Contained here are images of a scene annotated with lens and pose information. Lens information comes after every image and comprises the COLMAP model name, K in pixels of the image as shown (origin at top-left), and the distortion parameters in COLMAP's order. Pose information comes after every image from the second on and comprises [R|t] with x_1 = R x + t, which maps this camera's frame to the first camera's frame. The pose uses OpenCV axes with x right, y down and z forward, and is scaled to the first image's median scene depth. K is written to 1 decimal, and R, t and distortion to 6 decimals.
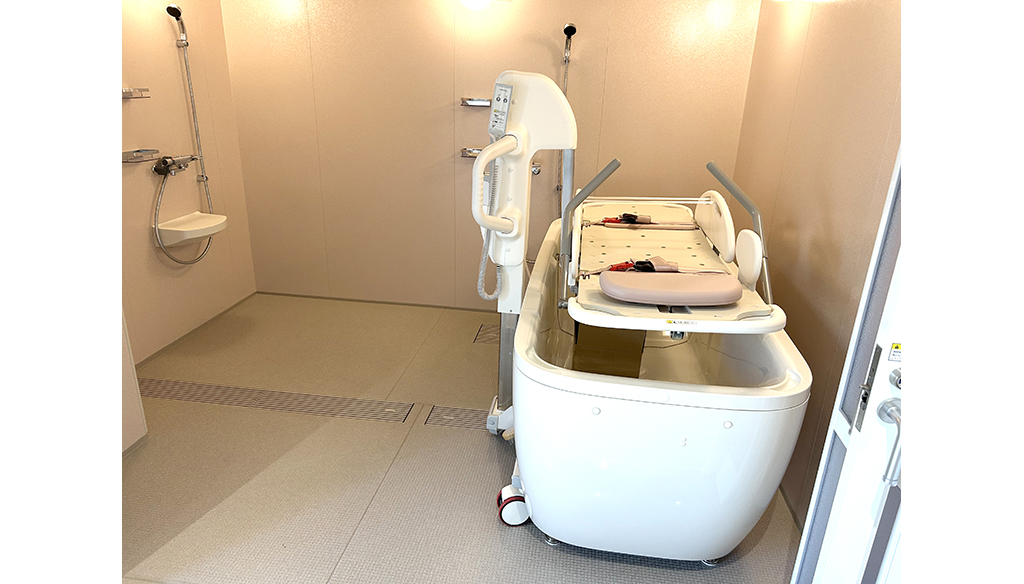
lens RADIAL K [[587.4, 0, 512.0], [0, 587.4, 292.0], [0, 0, 1]] dist [0.003955, -0.001537]
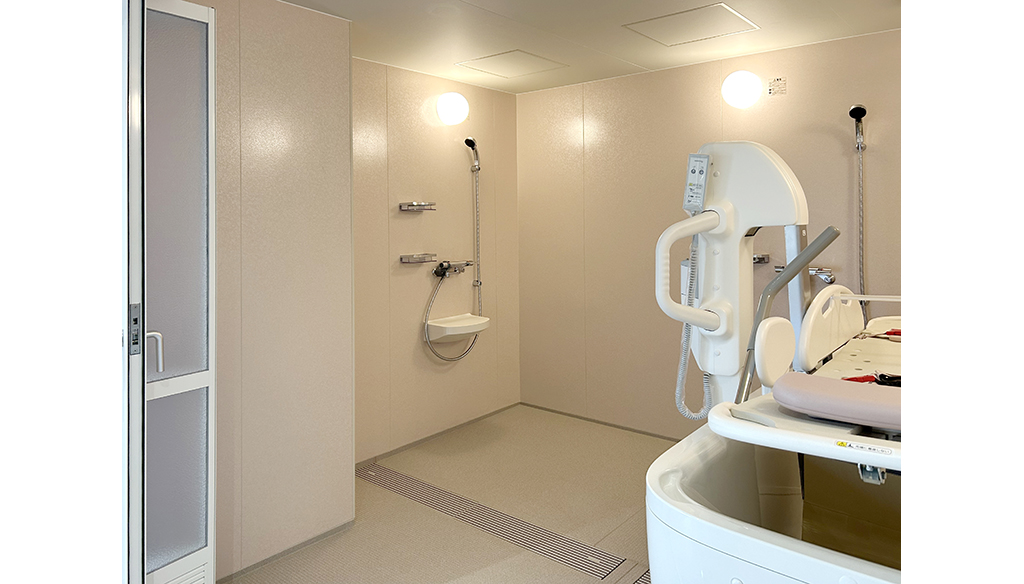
lens RADIAL K [[618.2, 0, 511.5], [0, 618.2, 213.8], [0, 0, 1]] dist [0.018335, 0.000563]
pose [[0.843266, -0.050130, -0.535153, 0.213997], [-0.141851, 0.939586, -0.311537, 0.049125], [0.518440, 0.338621, 0.785211, 0.147650]]
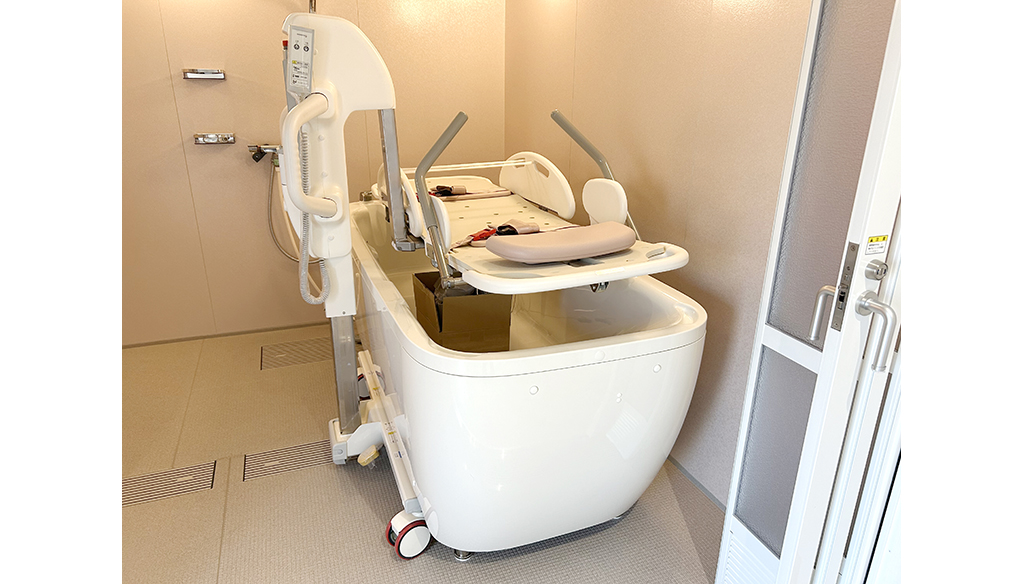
lens RADIAL K [[590.1, 0, 518.1], [0, 590.1, 301.6], [0, 0, 1]] dist [0.006020, -0.000335]
pose [[0.872419, -0.186999, 0.451571, -0.168154], [0.178795, 0.981980, 0.061220, 0.010388], [-0.454881, 0.027329, 0.890133, 0.153760]]
